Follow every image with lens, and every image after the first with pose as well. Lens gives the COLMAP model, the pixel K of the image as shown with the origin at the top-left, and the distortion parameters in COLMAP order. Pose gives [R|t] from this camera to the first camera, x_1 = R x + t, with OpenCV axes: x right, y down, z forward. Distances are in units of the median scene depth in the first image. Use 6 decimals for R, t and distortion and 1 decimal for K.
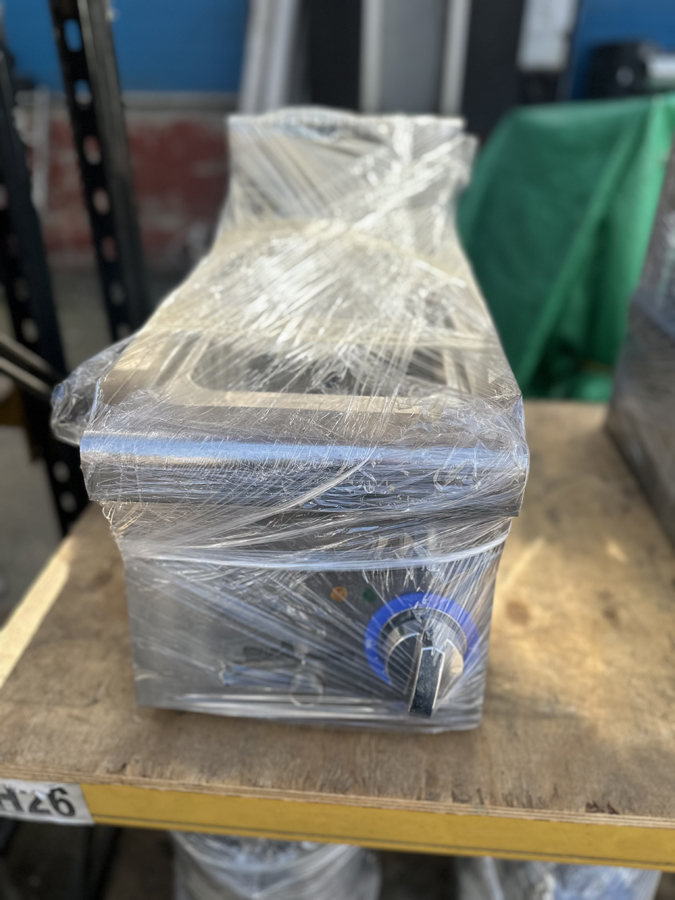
lens RADIAL K [[629.6, 0, 337.5], [0, 629.6, 450.0], [0, 0, 1]] dist [-0.008169, 0.000010]
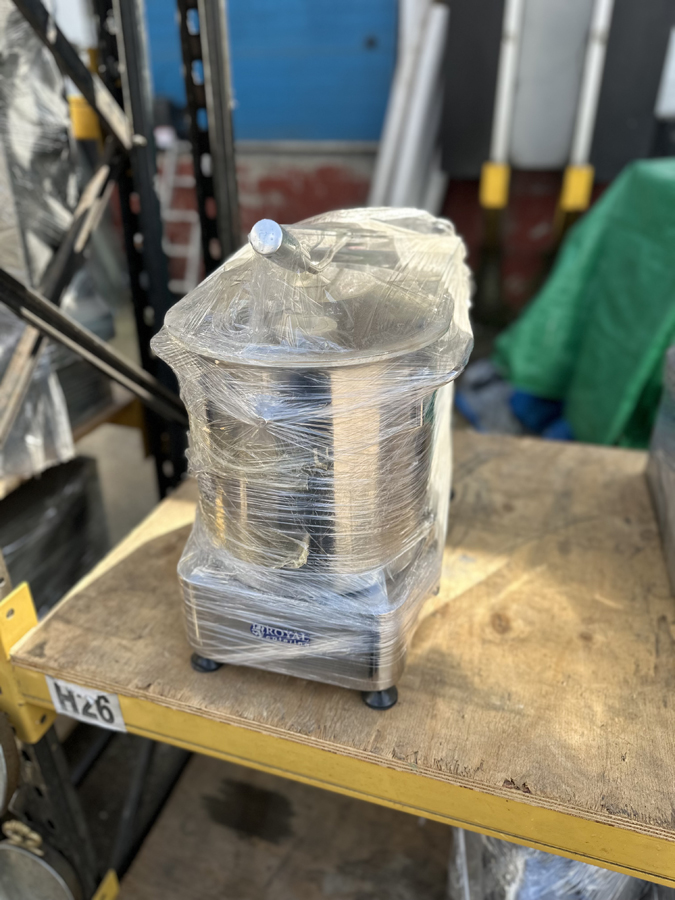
lens RADIAL K [[629.6, 0, 337.5], [0, 629.6, 450.0], [0, 0, 1]] dist [-0.008169, 0.000010]
pose [[0.975038, 0.093865, -0.201221, 0.242416], [-0.103658, 0.993861, -0.038674, 0.030288], [0.196356, 0.058567, 0.978782, -0.209480]]
